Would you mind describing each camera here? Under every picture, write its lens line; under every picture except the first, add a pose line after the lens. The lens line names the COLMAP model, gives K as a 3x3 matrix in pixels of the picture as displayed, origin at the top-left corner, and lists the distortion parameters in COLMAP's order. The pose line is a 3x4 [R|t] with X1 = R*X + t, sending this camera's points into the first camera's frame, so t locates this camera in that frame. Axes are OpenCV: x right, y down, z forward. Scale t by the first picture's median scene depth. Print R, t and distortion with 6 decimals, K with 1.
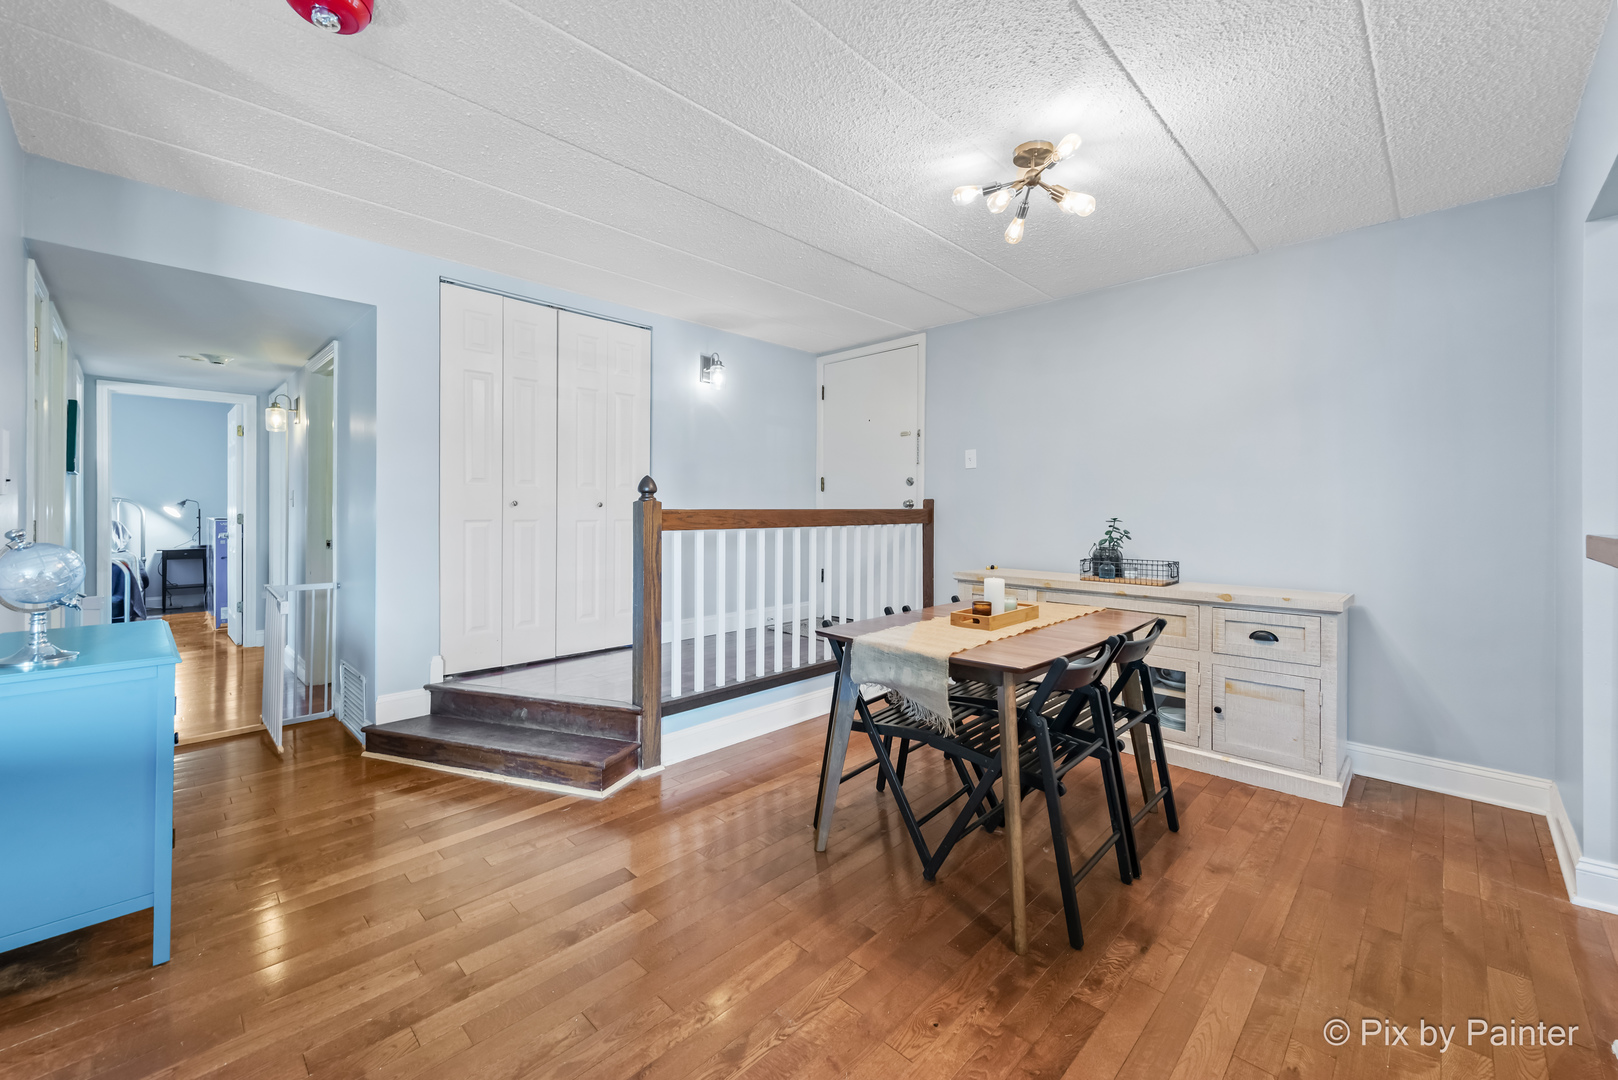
lens RADIAL K [[648.4, 0, 804.2], [0, 648.4, 507.3], [0, 0, 1]] dist [0.003176, 0.000048]
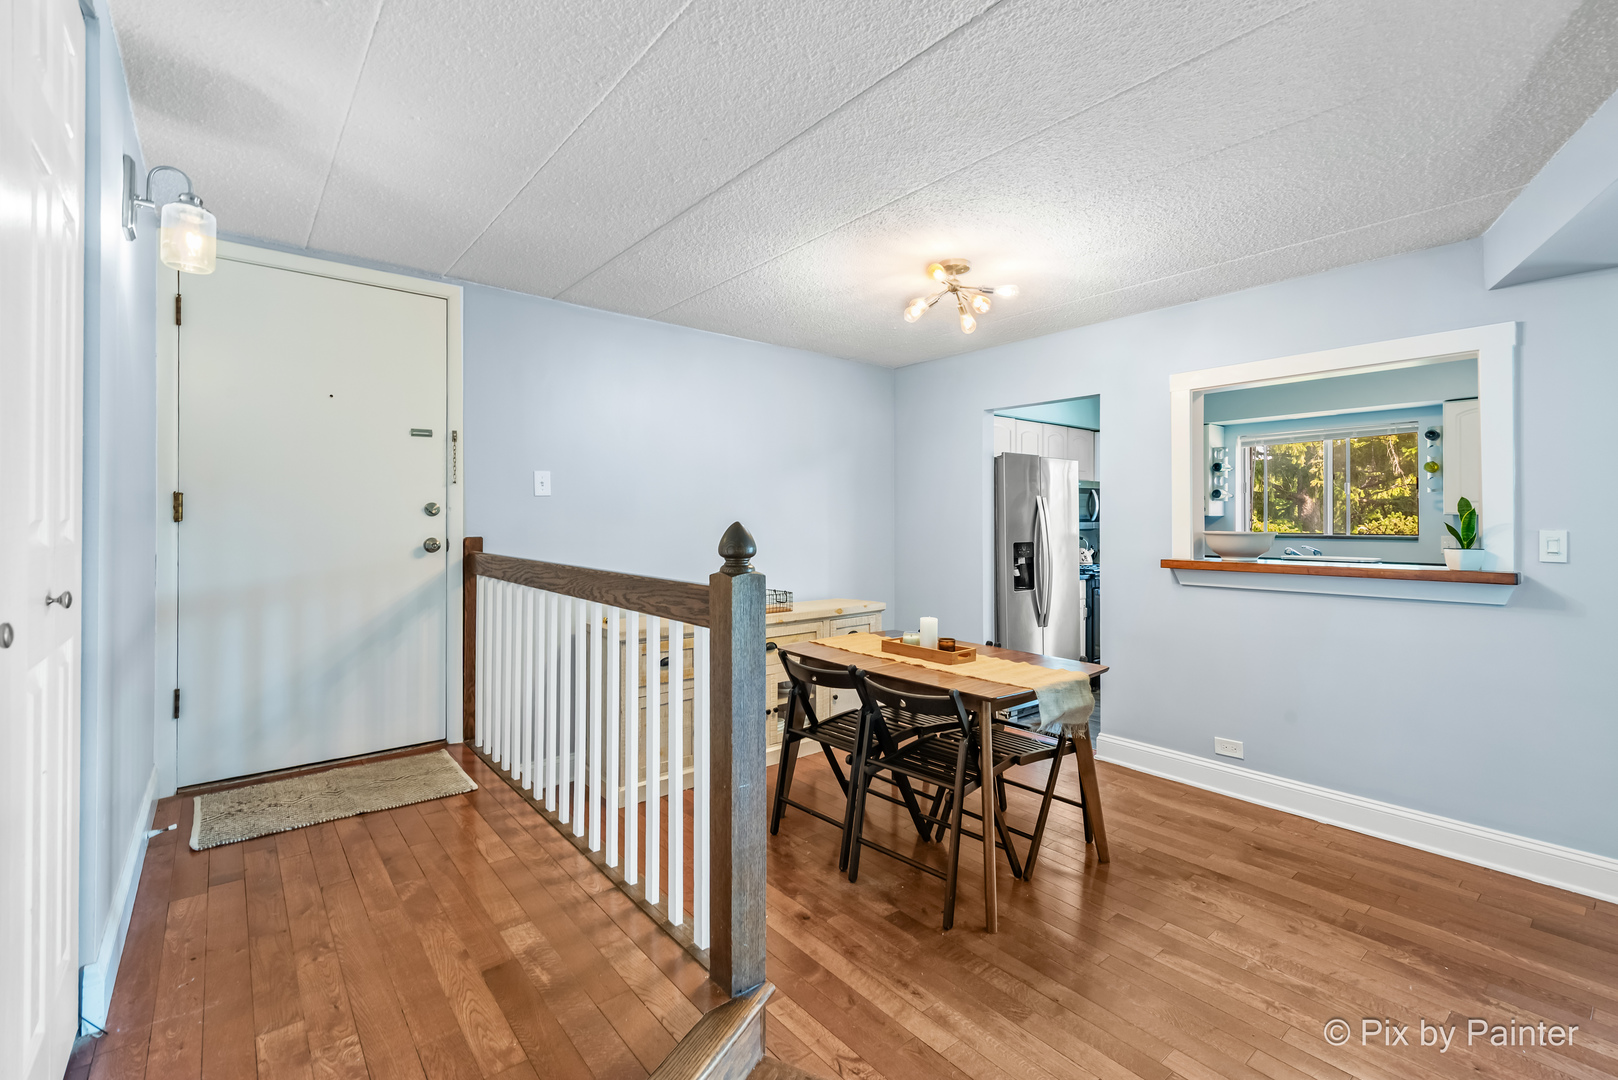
lens RADIAL K [[703.2, 0, 808.1], [0, 703.2, 523.6], [0, 0, 1]] dist [0.004076, 0.000023]
pose [[0.101934, -0.009767, 0.994743, -0.765666], [-0.002511, 0.999946, 0.010075, -0.052460], [-0.994788, -0.003525, 0.101904, 0.880873]]
